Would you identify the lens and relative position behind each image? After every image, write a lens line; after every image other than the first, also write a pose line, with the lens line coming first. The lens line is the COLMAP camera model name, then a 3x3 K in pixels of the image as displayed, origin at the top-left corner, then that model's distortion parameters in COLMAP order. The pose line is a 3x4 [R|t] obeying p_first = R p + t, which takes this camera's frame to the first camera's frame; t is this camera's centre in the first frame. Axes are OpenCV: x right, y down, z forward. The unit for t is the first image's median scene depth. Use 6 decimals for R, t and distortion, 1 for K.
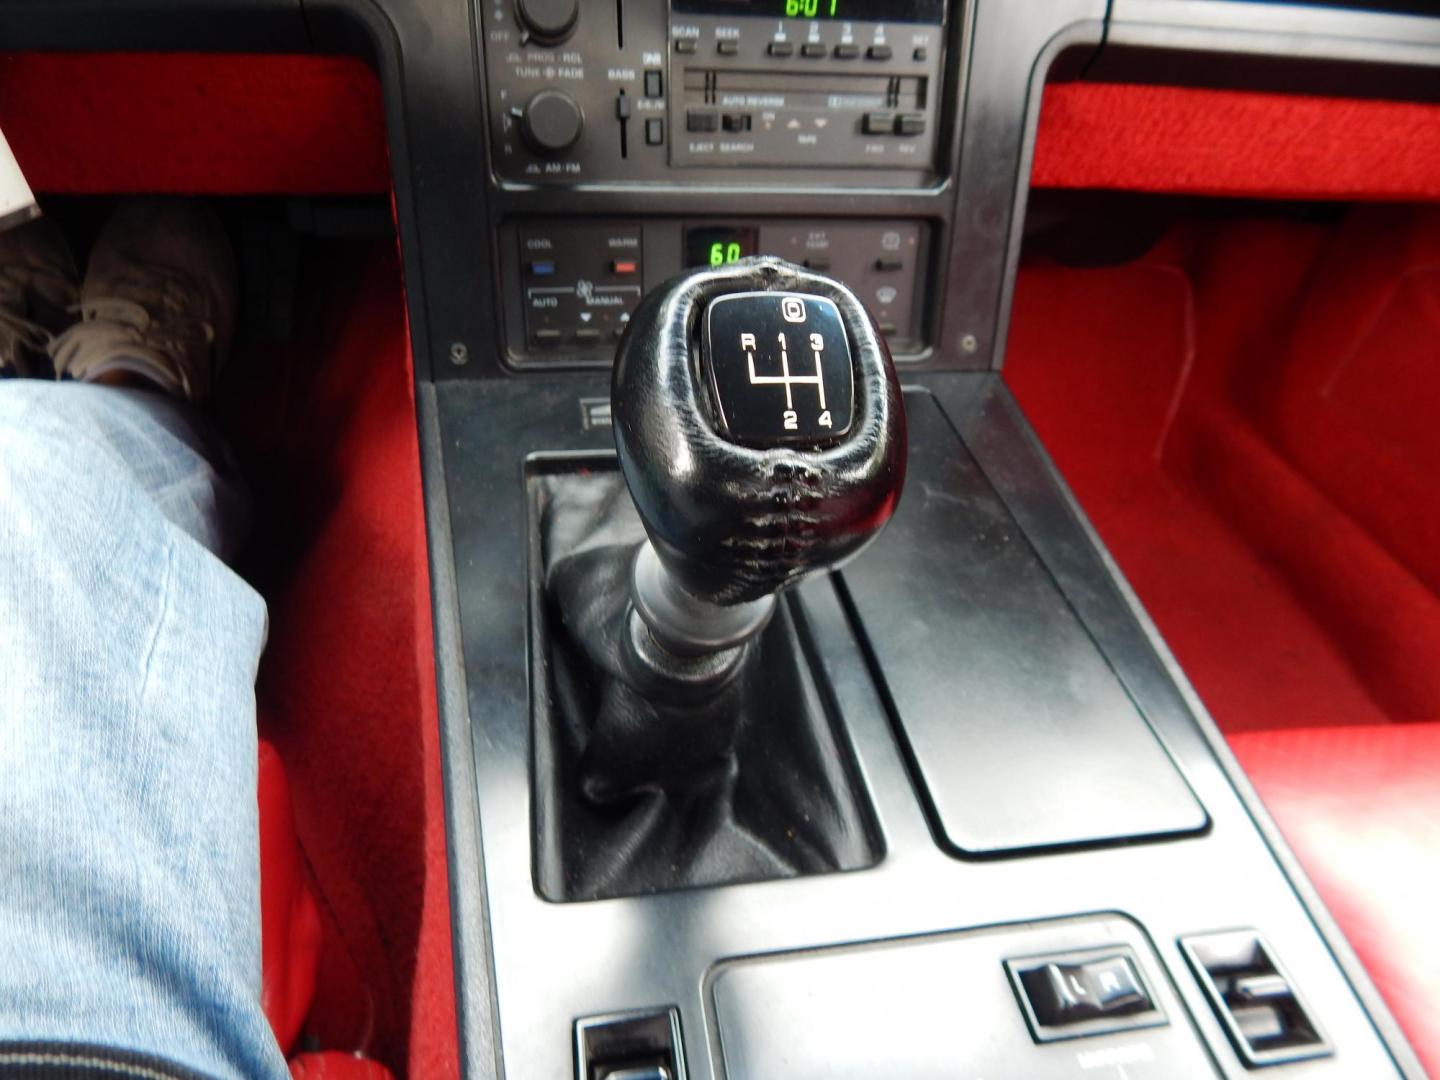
lens RADIAL K [[957.9, 0, 721.7], [0, 957.9, 542.4], [0, 0, 1]] dist [-0.005360, -0.004237]
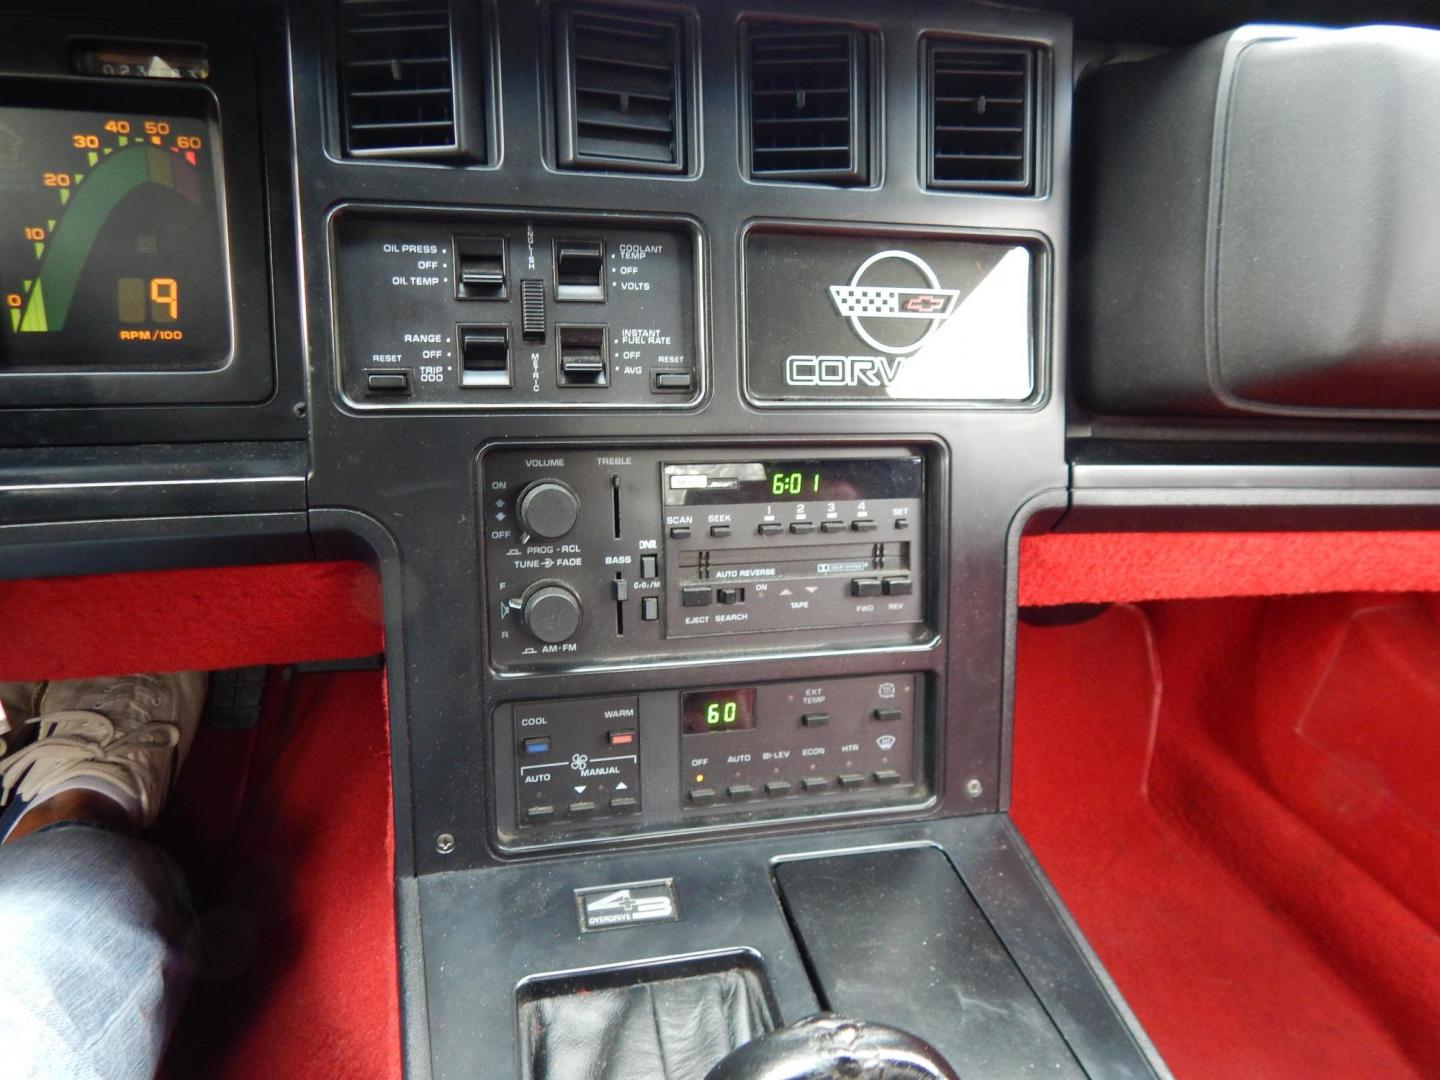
lens RADIAL K [[946.9, 0, 721.7], [0, 946.9, 518.7], [0, 0, 1]] dist [-0.009911, -0.001084]
pose [[0.998464, -0.030038, 0.046559, -0.037701], [0.042709, 0.952558, -0.301347, -0.209233], [-0.035298, 0.302872, 0.952377, 0.013108]]
